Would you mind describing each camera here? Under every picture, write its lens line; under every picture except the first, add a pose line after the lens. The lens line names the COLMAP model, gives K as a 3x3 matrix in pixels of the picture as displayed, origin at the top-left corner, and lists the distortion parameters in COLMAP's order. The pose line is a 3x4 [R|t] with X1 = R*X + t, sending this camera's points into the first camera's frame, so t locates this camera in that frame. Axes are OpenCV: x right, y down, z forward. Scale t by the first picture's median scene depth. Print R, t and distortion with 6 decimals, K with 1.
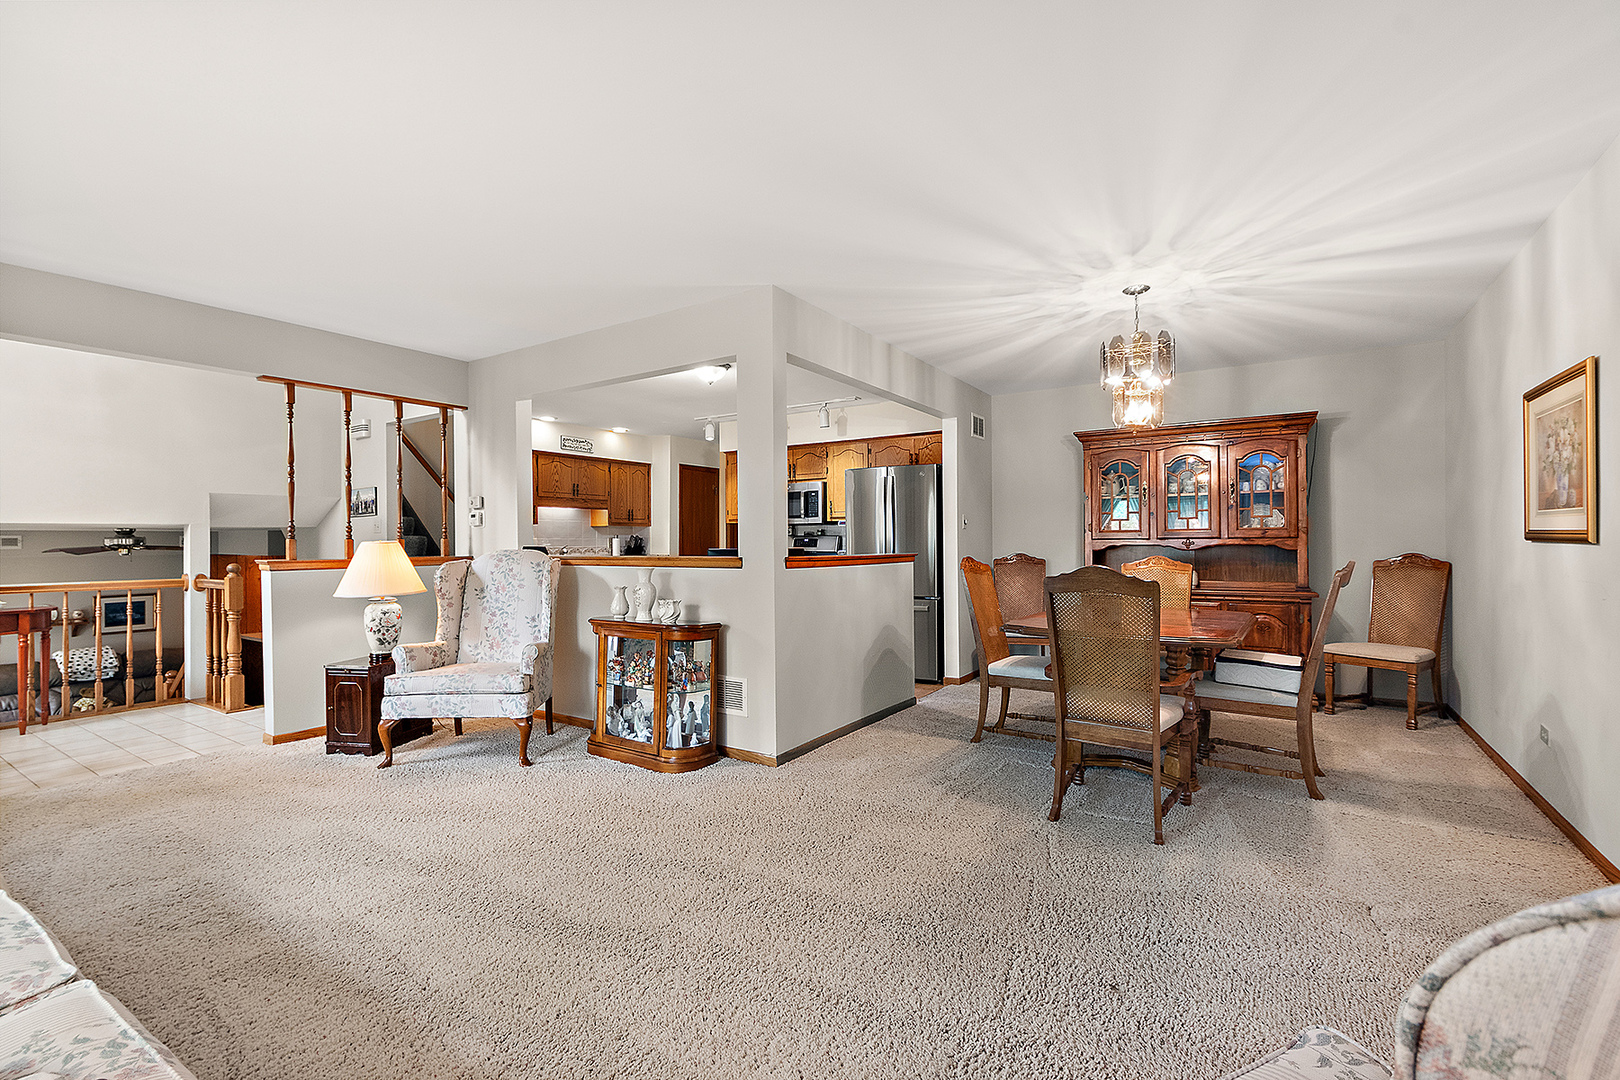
lens RADIAL K [[727.5, 0, 825.5], [0, 727.5, 534.3], [0, 0, 1]] dist [0.001587, -0.001713]
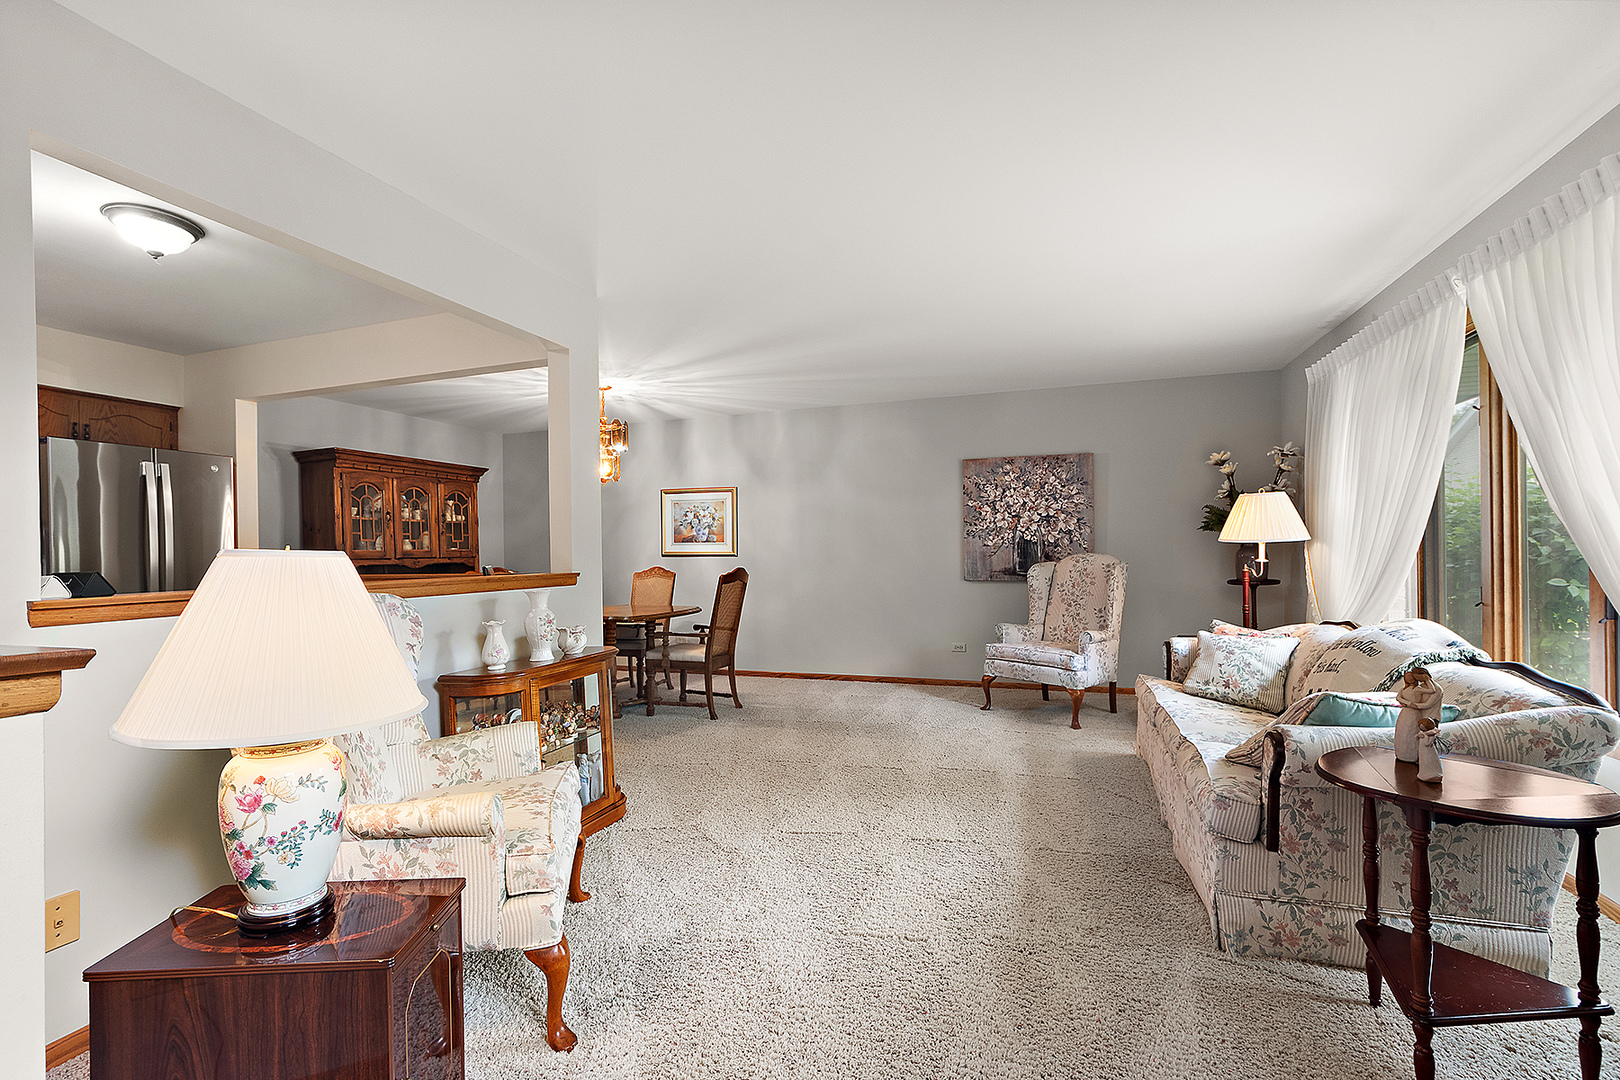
lens RADIAL K [[727.5, 0, 807.2], [0, 727.5, 555.8], [0, 0, 1]] dist [0.001587, -0.001713]
pose [[-0.237399, 0.007270, 0.971385, -0.850637], [0.009985, 0.999937, -0.005043, 0.013939], [-0.971361, 0.008502, -0.237457, 0.741309]]
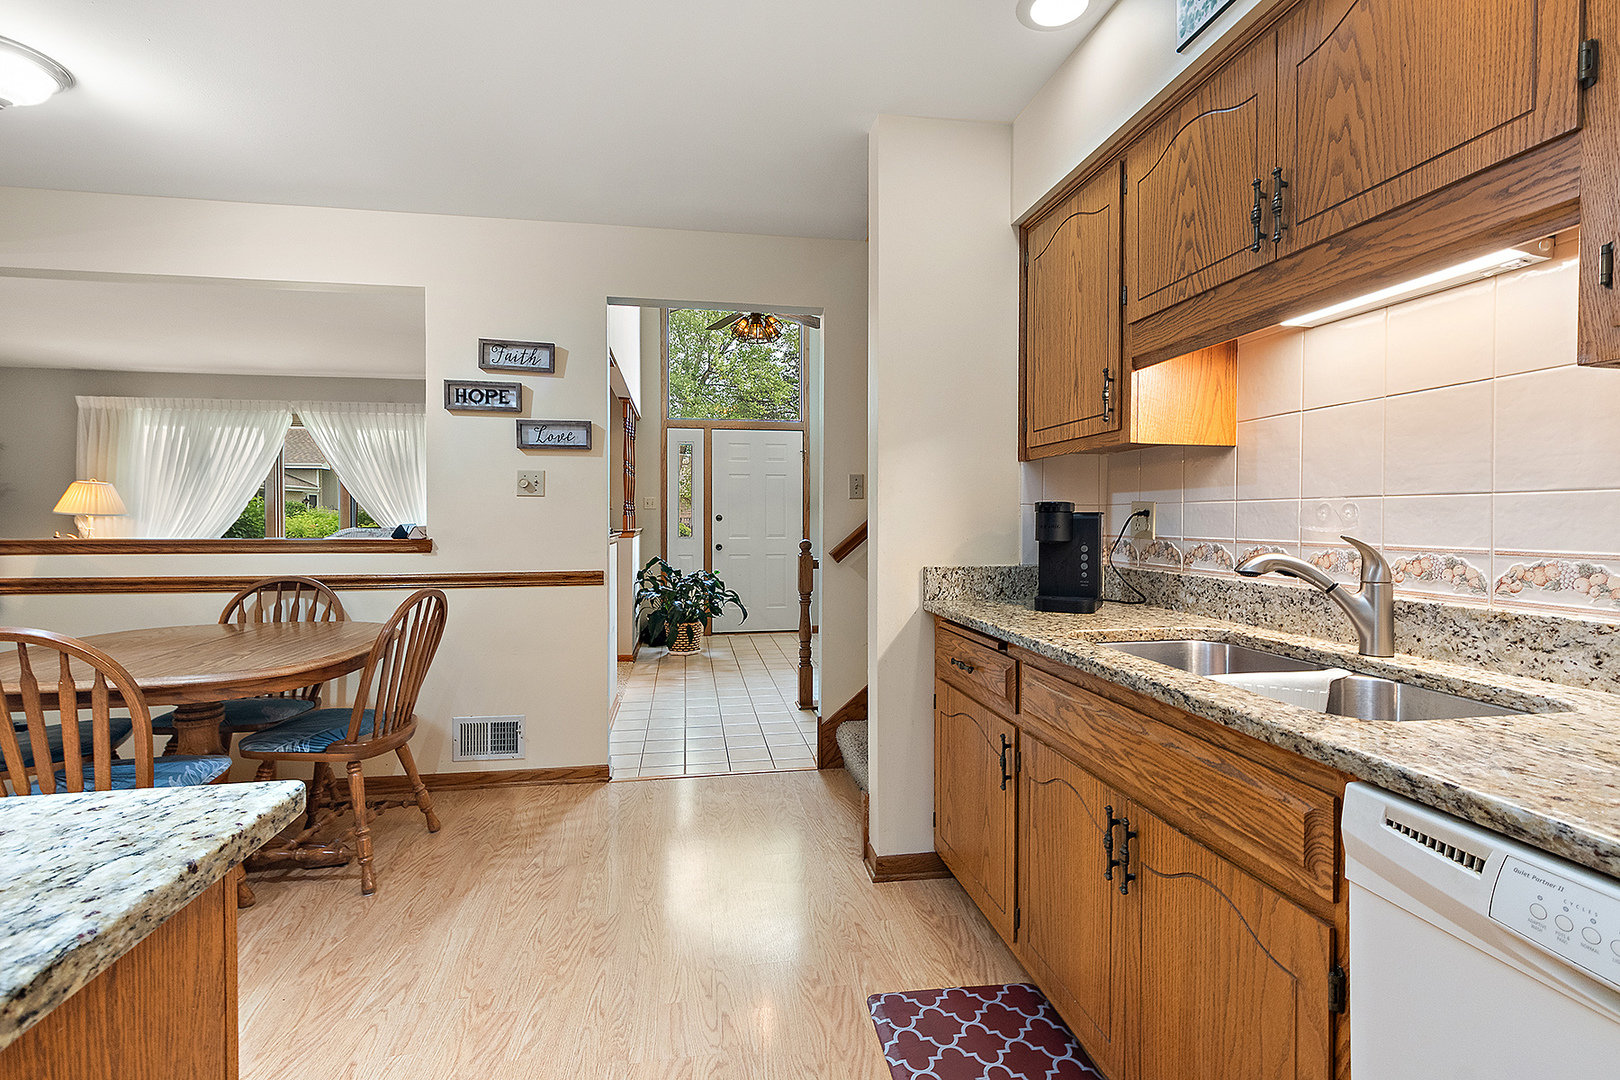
lens RADIAL K [[727.5, 0, 785.2], [0, 727.5, 522.0], [0, 0, 1]] dist [0.001587, -0.001713]
pose [[-0.763054, 0.008746, -0.646276, -0.236433], [0.009995, 0.999949, 0.001731, 0.016519], [0.646258, -0.005139, -0.763102, 1.708133]]
